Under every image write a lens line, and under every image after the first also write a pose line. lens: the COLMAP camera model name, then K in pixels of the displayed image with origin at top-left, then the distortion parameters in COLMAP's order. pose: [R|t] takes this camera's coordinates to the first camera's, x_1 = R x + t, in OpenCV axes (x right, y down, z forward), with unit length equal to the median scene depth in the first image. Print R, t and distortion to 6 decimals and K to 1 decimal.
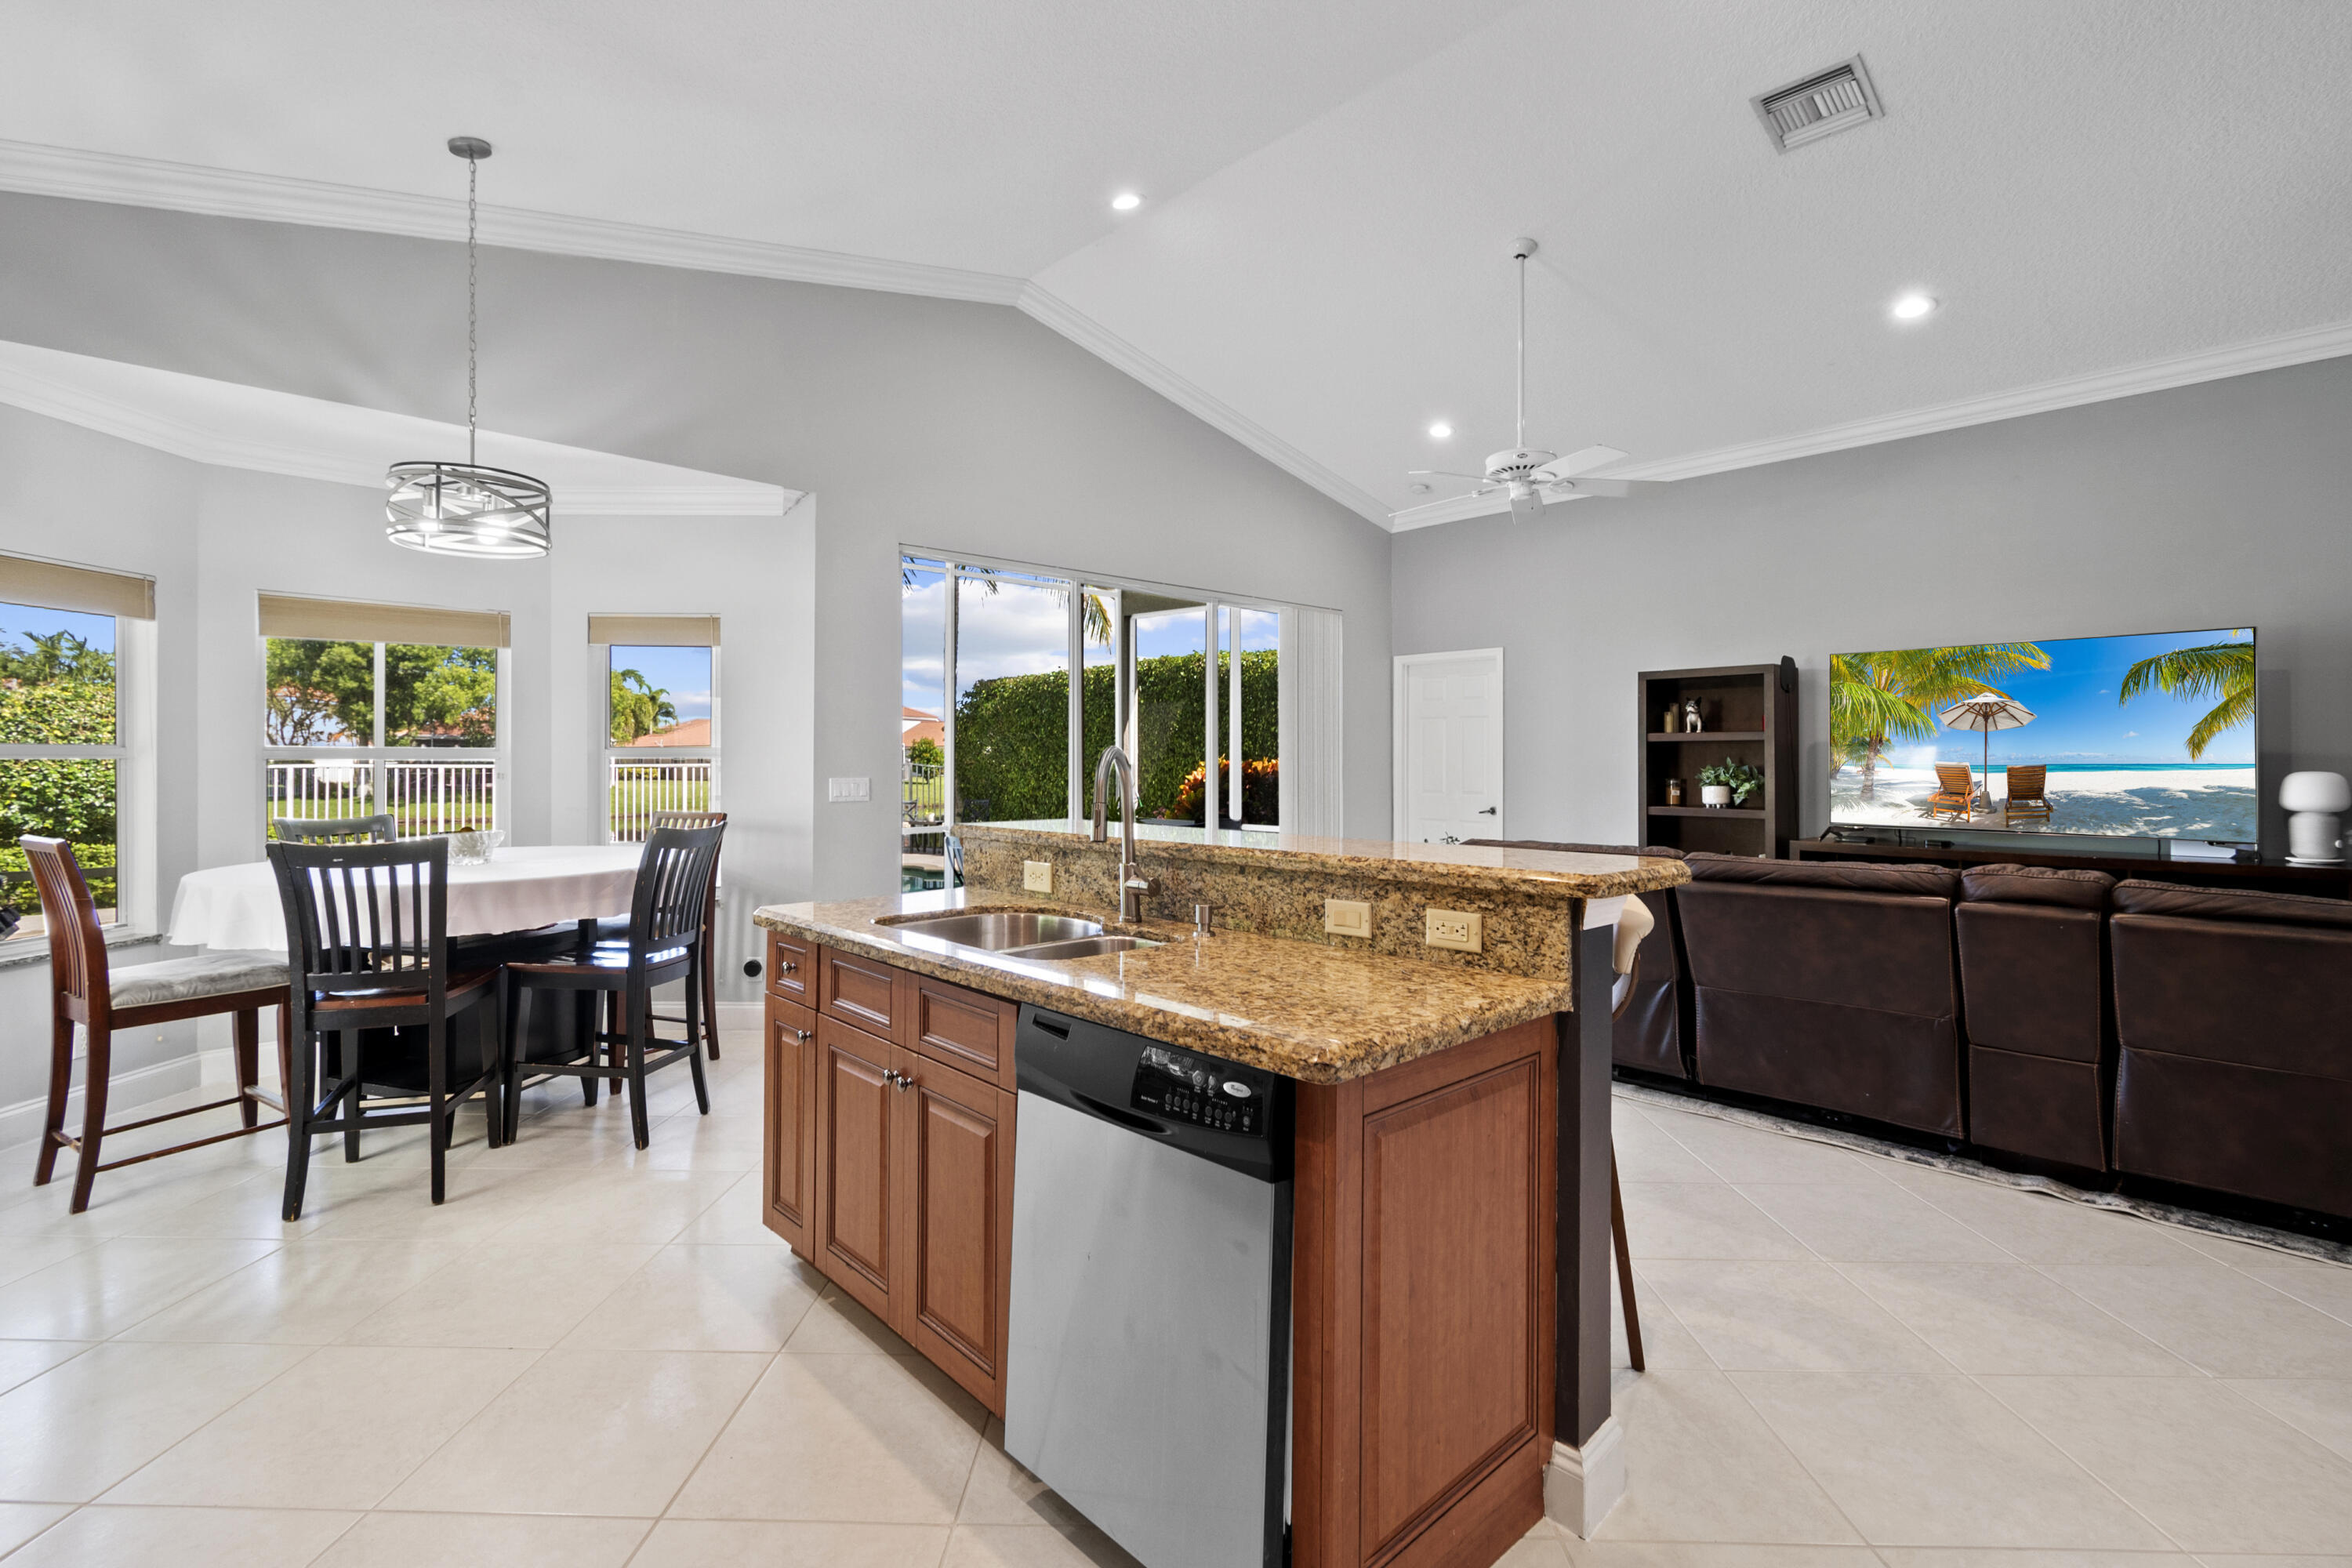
lens RADIAL K [[1062.4, 0, 1171.0], [0, 1062.4, 769.9], [0, 0, 1]] dist [0.006807, -0.000085]
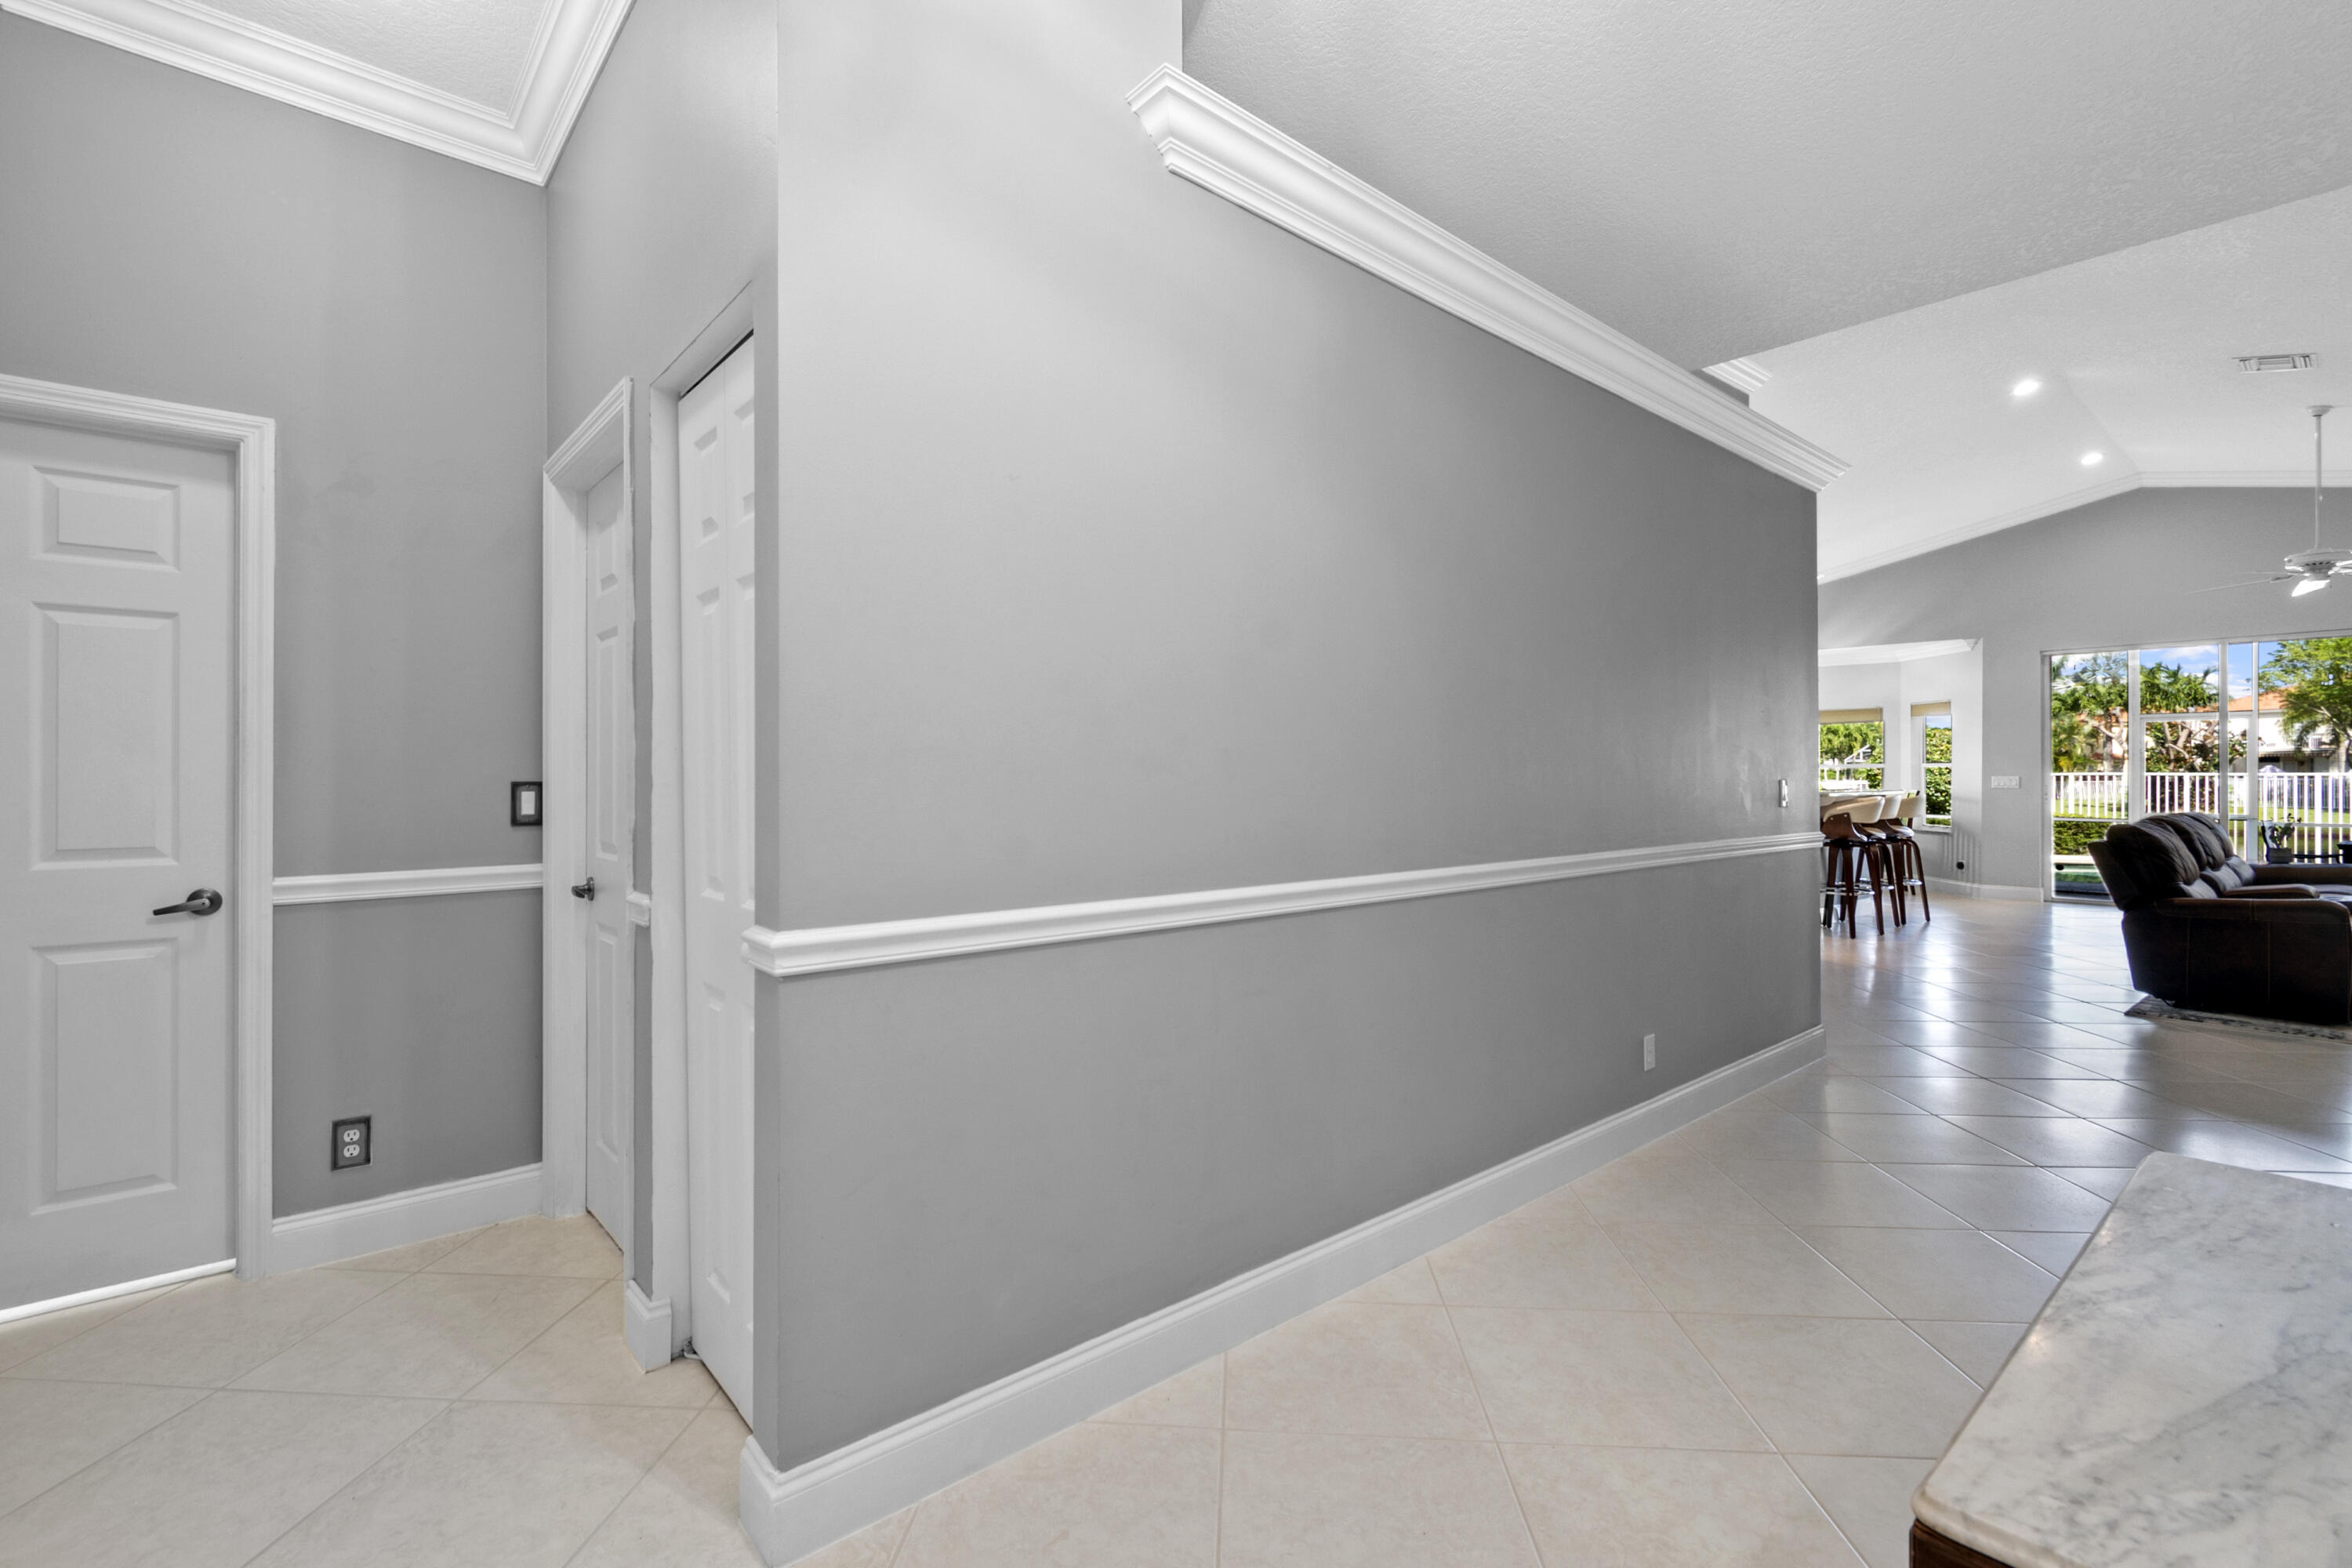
lens RADIAL K [[1070.1, 0, 1180.3], [0, 1070.1, 787.1], [0, 0, 1]] dist [-0.000820, -0.000328]
pose [[-0.027553, 0.009504, -0.999575, 0.933792], [-0.005460, 0.999938, 0.009658, 0.008853], [0.999605, 0.005724, -0.027499, -0.257556]]
